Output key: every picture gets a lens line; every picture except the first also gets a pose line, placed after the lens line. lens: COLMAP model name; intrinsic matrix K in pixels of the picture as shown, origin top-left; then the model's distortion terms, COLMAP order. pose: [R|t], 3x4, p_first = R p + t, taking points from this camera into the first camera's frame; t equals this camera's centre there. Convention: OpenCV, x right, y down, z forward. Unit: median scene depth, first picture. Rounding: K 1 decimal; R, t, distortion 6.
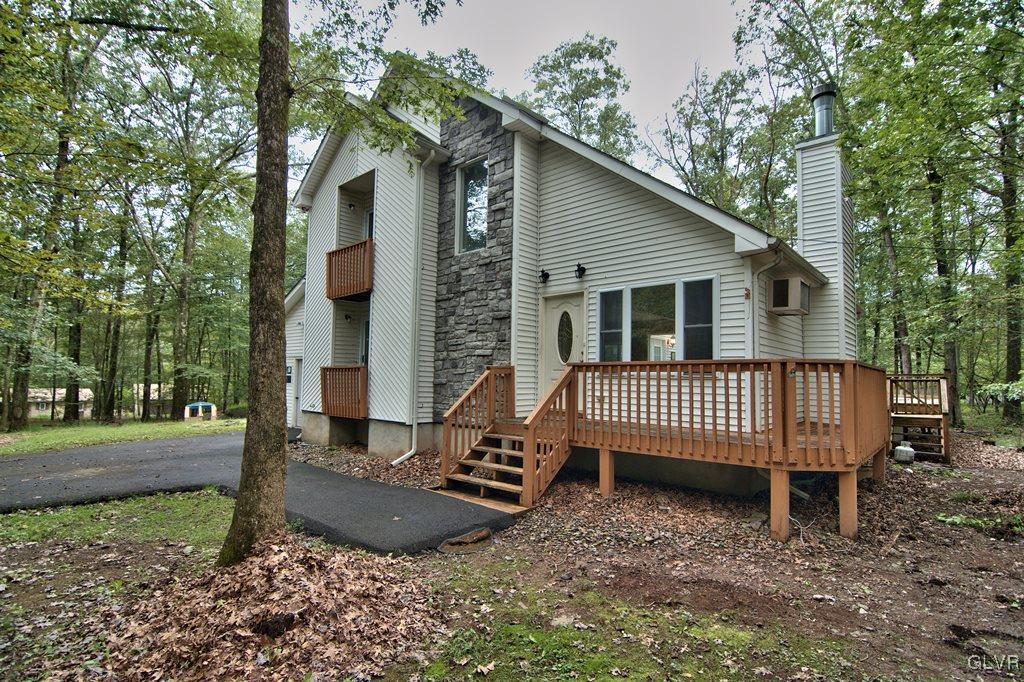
lens RADIAL K [[489.5, 0, 511.5], [0, 489.5, 345.5], [0, 0, 1]] dist [-0.002811, -0.012092]
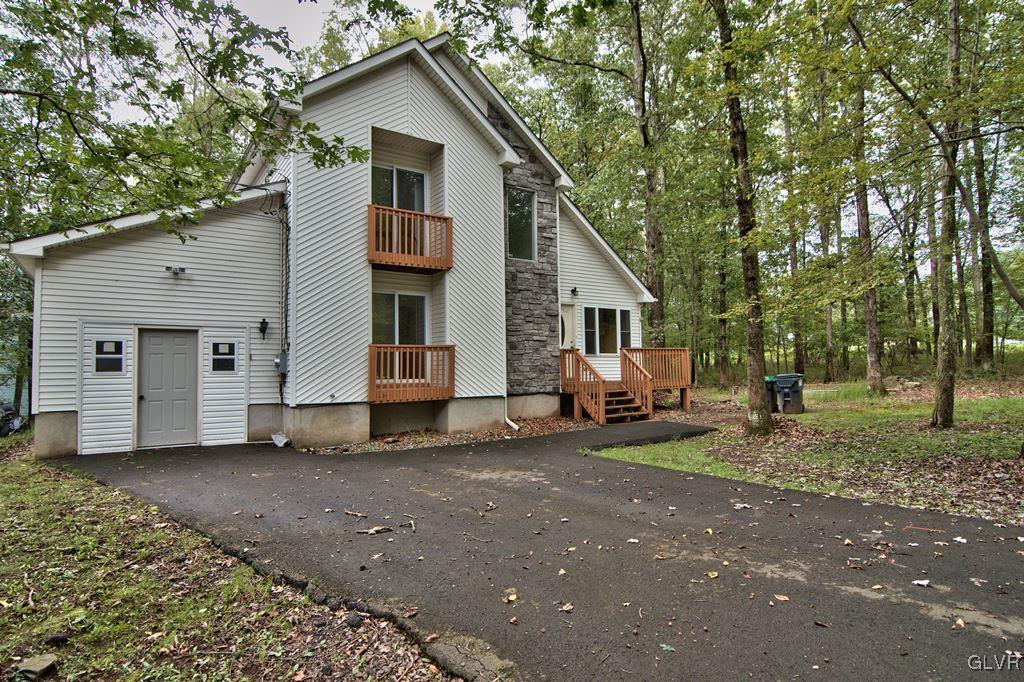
lens RADIAL K [[560.6, 0, 514.0], [0, 560.6, 343.4], [0, 0, 1]] dist [0.000367, -0.013400]
pose [[0.219720, 0.033694, 0.974981, -1.628450], [-0.043094, 0.998763, -0.024804, 0.071129], [-0.974611, -0.036566, 0.220900, 0.735748]]
